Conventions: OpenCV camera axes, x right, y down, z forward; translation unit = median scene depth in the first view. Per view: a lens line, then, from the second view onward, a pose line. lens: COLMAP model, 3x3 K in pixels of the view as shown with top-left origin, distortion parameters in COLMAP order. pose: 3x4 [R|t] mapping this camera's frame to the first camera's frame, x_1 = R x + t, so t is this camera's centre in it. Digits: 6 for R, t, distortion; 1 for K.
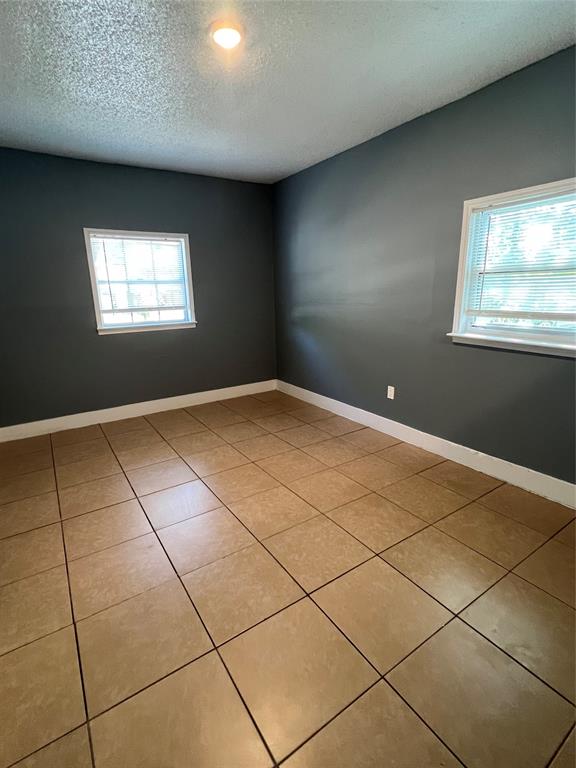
lens RADIAL K [[371.5, 0, 288.4], [0, 371.5, 385.1], [0, 0, 1]] dist [-0.005522, 0.000704]
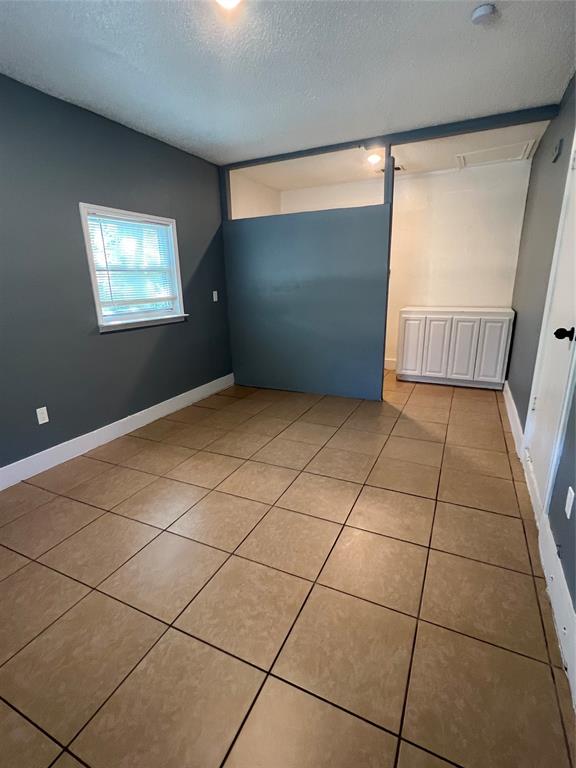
lens RADIAL K [[371.5, 0, 284.9], [0, 371.5, 389.6], [0, 0, 1]] dist [-0.005522, 0.000704]
pose [[-0.505842, -0.216799, 0.834938, -0.748364], [0.248521, 0.890239, 0.381723, -0.238760], [-0.826051, 0.400592, -0.396441, 1.013344]]
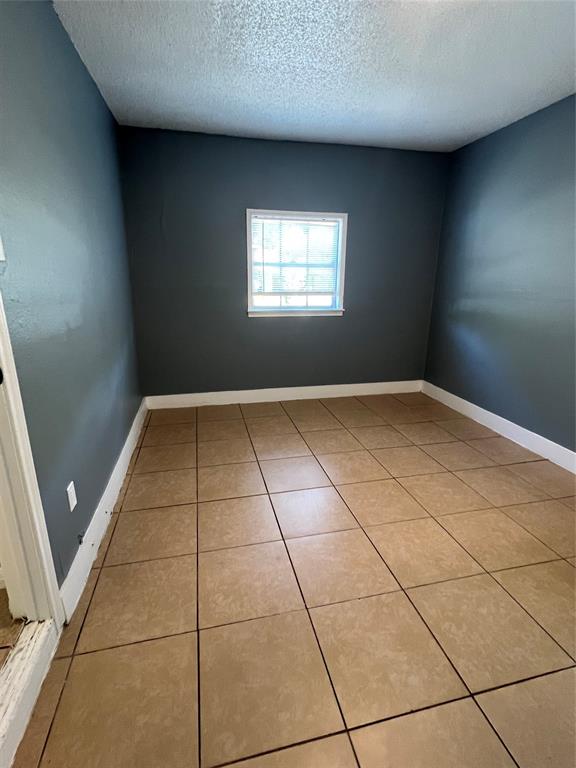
lens RADIAL K [[371.5, 0, 286.3], [0, 371.5, 386.3], [0, 0, 1]] dist [-0.005522, 0.000704]
pose [[0.934668, 0.131223, -0.330419, -0.075351], [-0.118207, 0.991218, 0.059276, -0.026719], [0.335296, -0.016345, 0.941971, 0.108218]]
